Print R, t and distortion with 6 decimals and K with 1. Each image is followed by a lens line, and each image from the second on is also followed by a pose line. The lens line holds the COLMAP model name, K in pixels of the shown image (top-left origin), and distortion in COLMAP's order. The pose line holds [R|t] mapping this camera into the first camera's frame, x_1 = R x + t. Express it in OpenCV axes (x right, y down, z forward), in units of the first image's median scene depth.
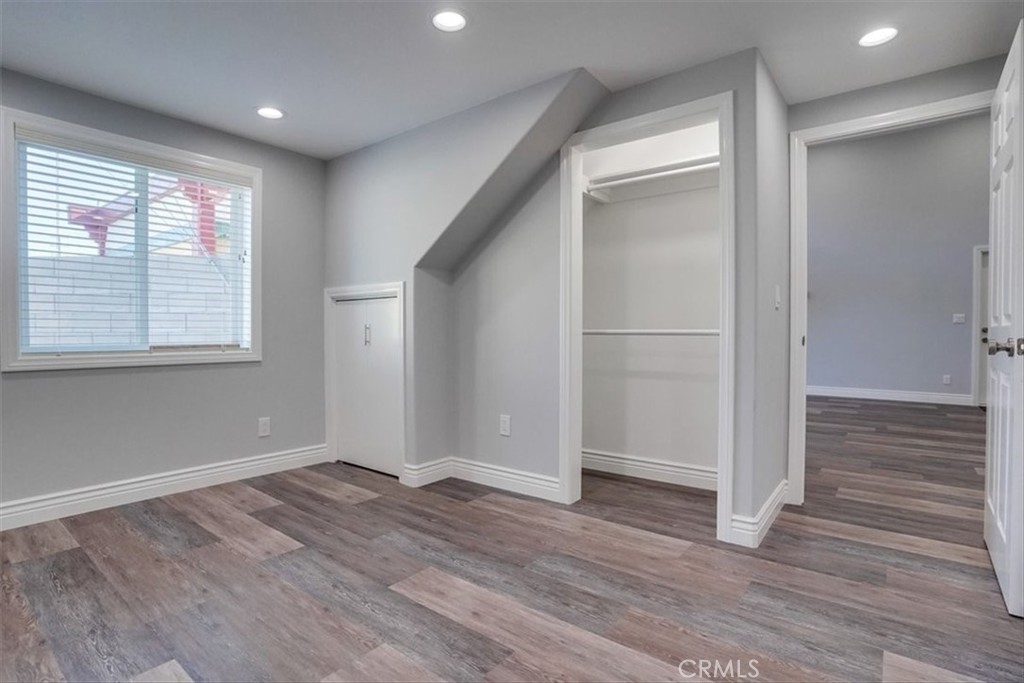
lens RADIAL K [[520.1, 0, 506.8], [0, 520.1, 338.5], [0, 0, 1]] dist [-0.080121, 0.040547]
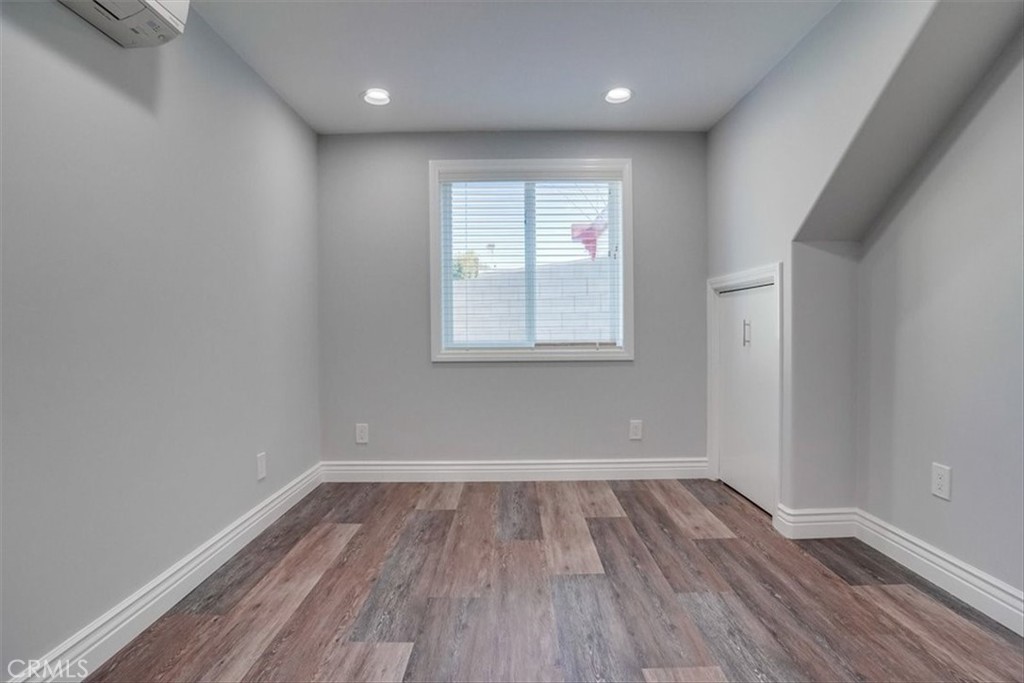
lens RADIAL K [[520.1, 0, 506.8], [0, 520.1, 338.5], [0, 0, 1]] dist [-0.080121, 0.040547]
pose [[0.623880, 0.008117, -0.781478, 0.144716], [-0.001639, 0.999957, 0.009077, -0.005556], [0.781518, -0.004383, 0.623867, 0.246249]]
